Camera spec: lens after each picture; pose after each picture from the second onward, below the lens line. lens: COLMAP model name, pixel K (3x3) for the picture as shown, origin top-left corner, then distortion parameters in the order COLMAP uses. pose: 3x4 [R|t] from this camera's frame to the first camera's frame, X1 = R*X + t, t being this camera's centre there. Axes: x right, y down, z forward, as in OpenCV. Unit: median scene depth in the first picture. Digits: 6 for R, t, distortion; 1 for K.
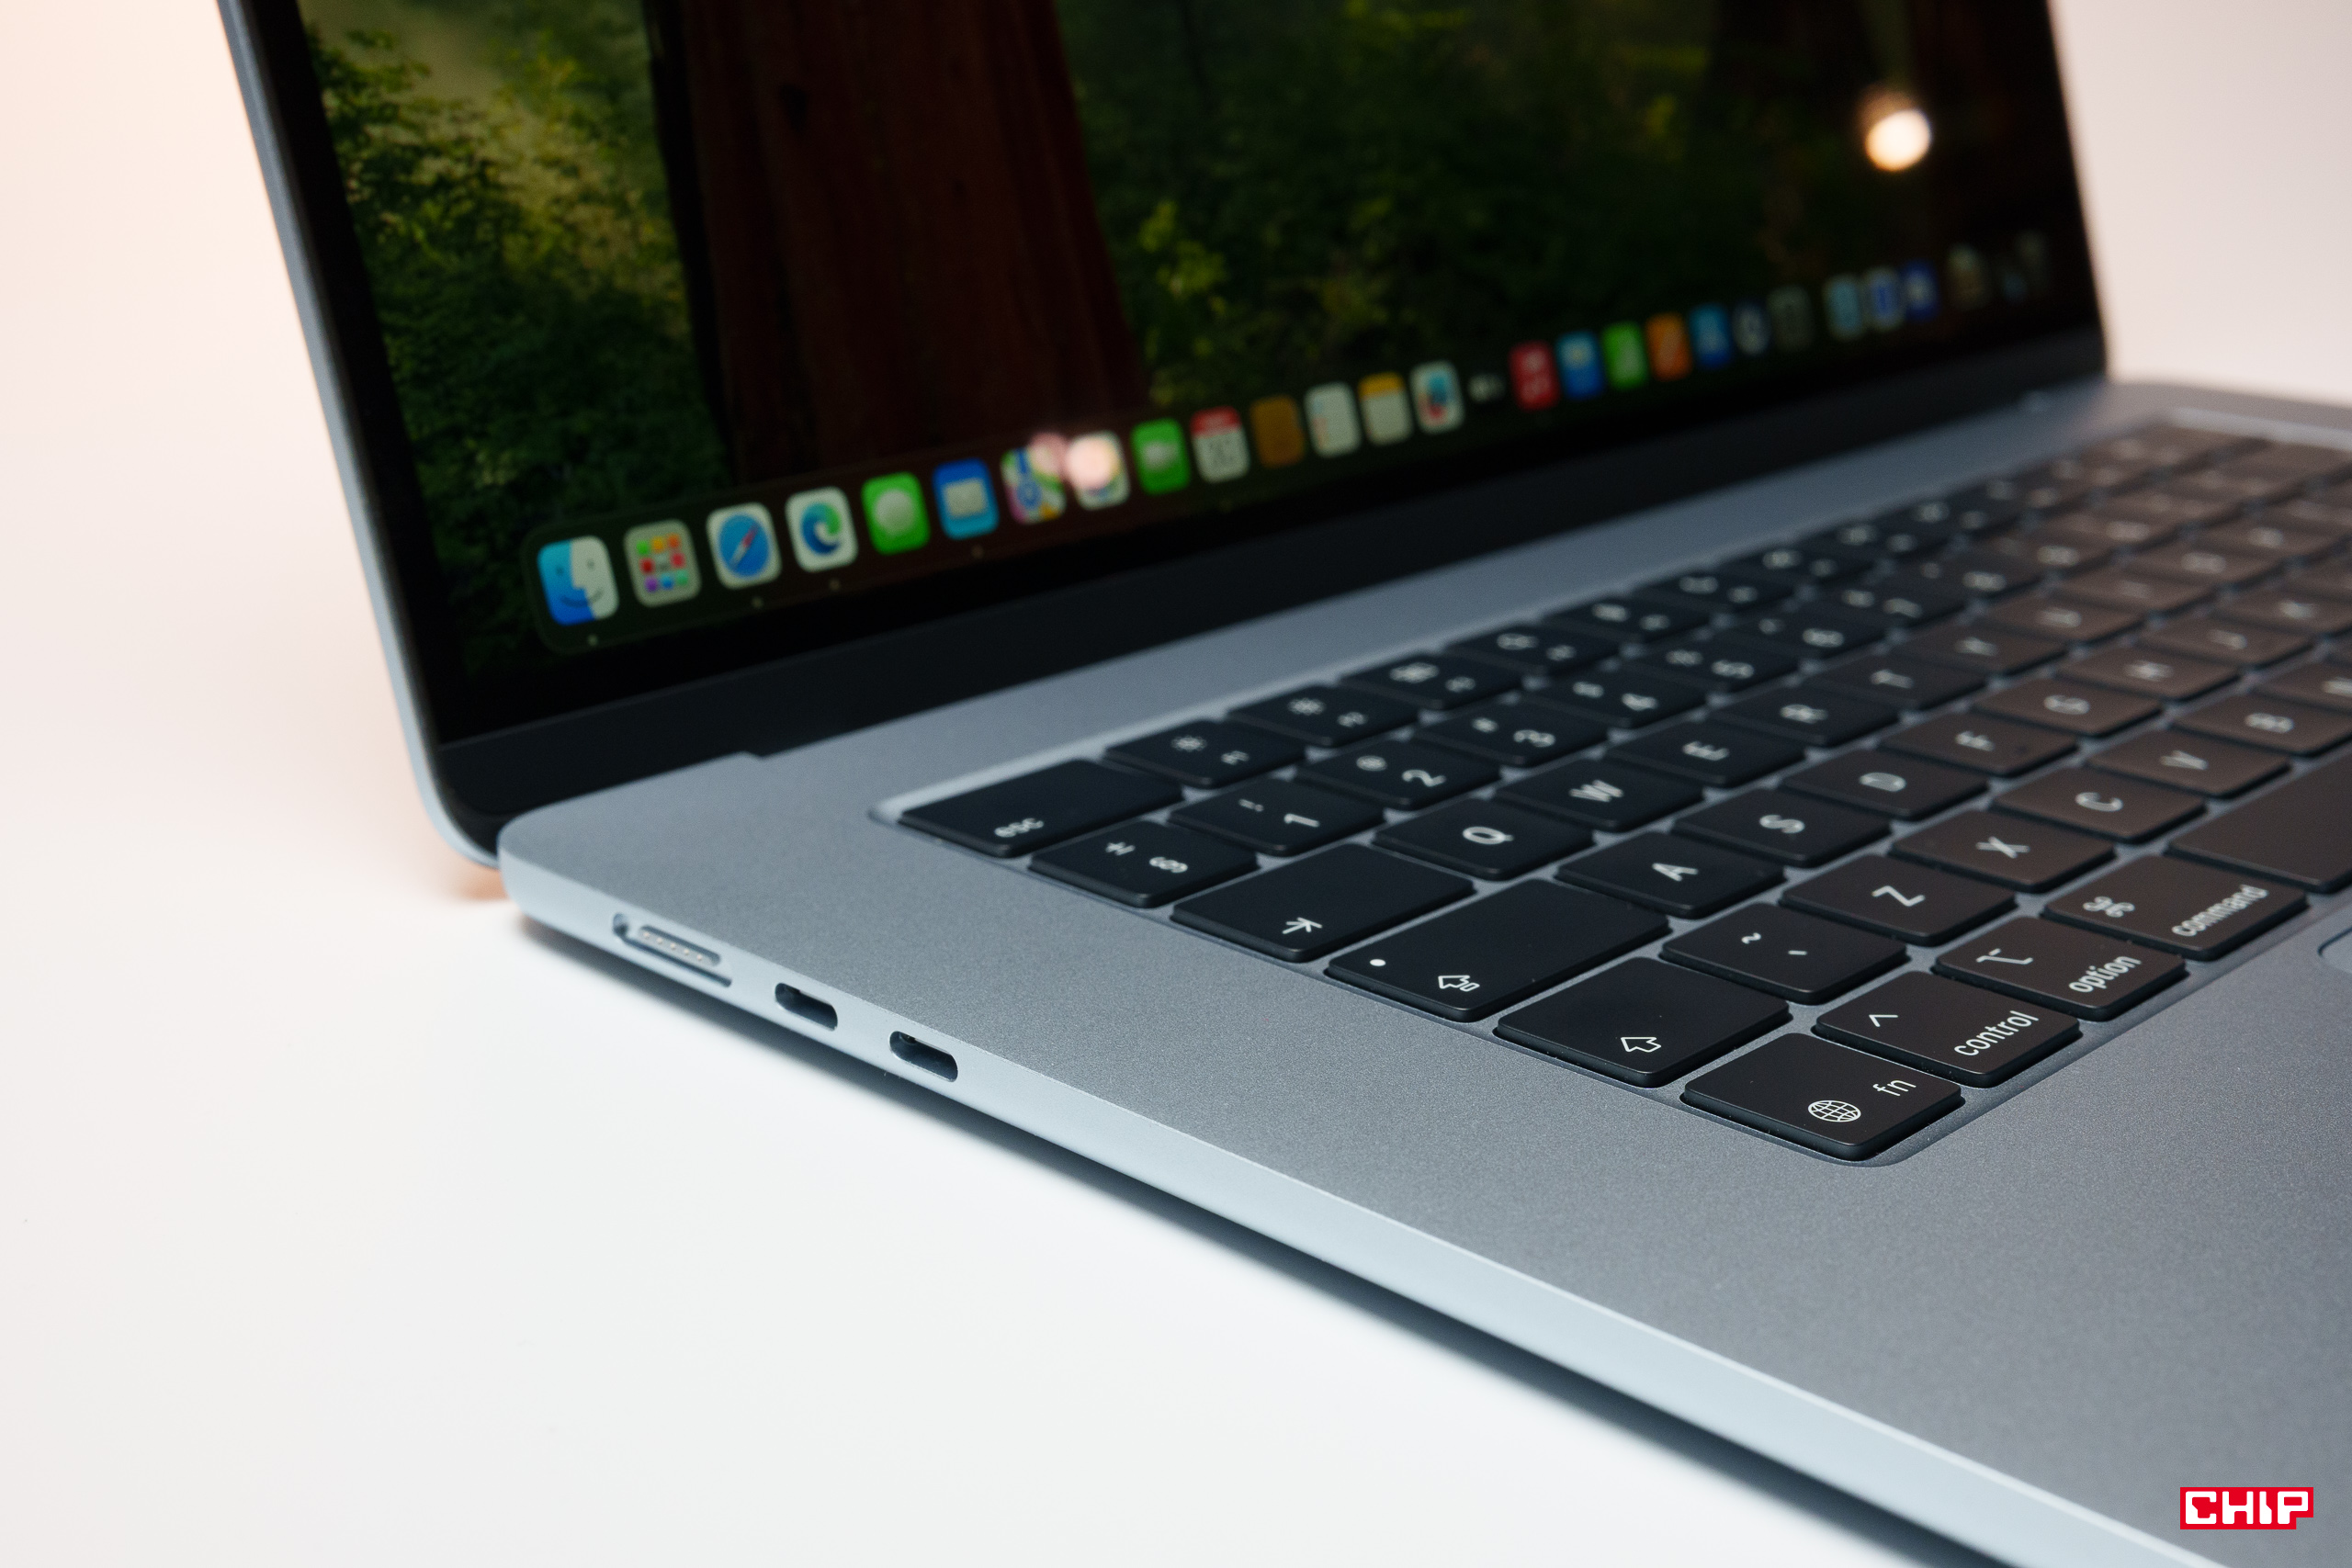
lens RADIAL K [[3020.9, 0, 1176.0], [0, 3020.9, 784.0], [0, 0, 1]] dist [0.100781, 0.006780]
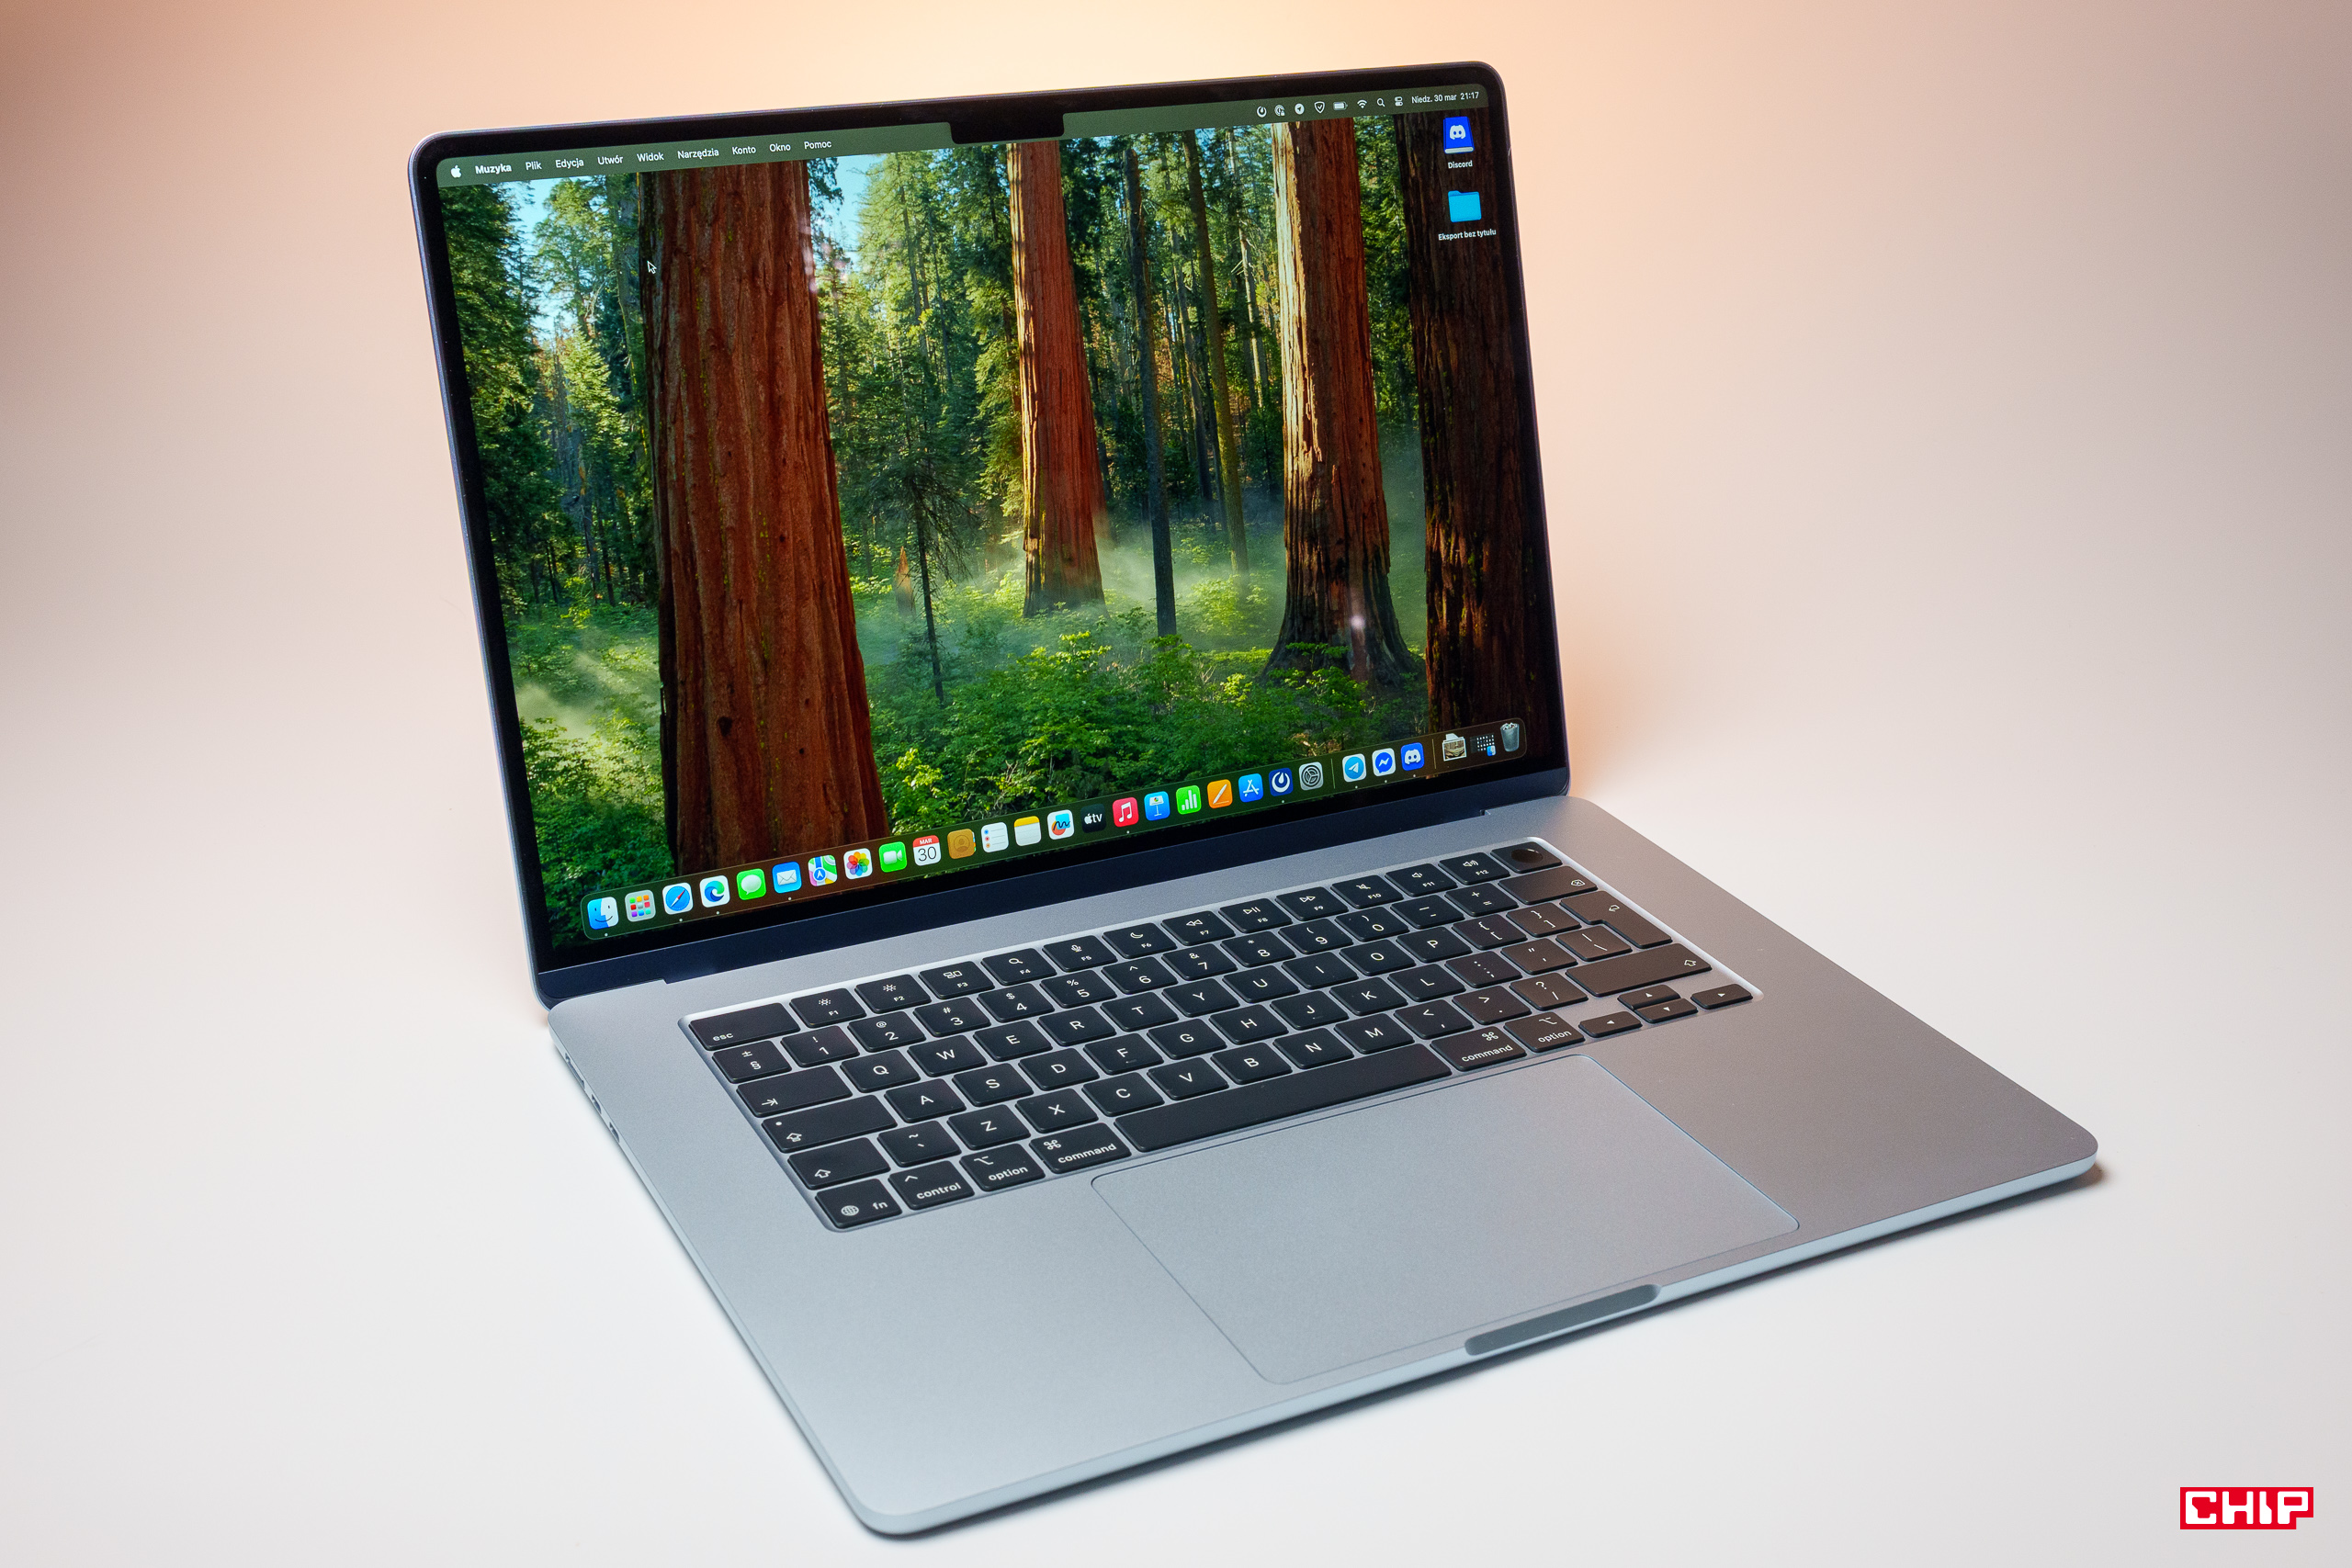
lens RADIAL K [[3020.9, 0, 1176.0], [0, 3020.9, 784.0], [0, 0, 1]] dist [0.100781, 0.006780]
pose [[0.946430, 0.147619, -0.287193, 1.004244], [-0.120302, 0.986552, 0.110645, -0.519476], [0.299664, -0.070168, 0.951461, -1.354757]]
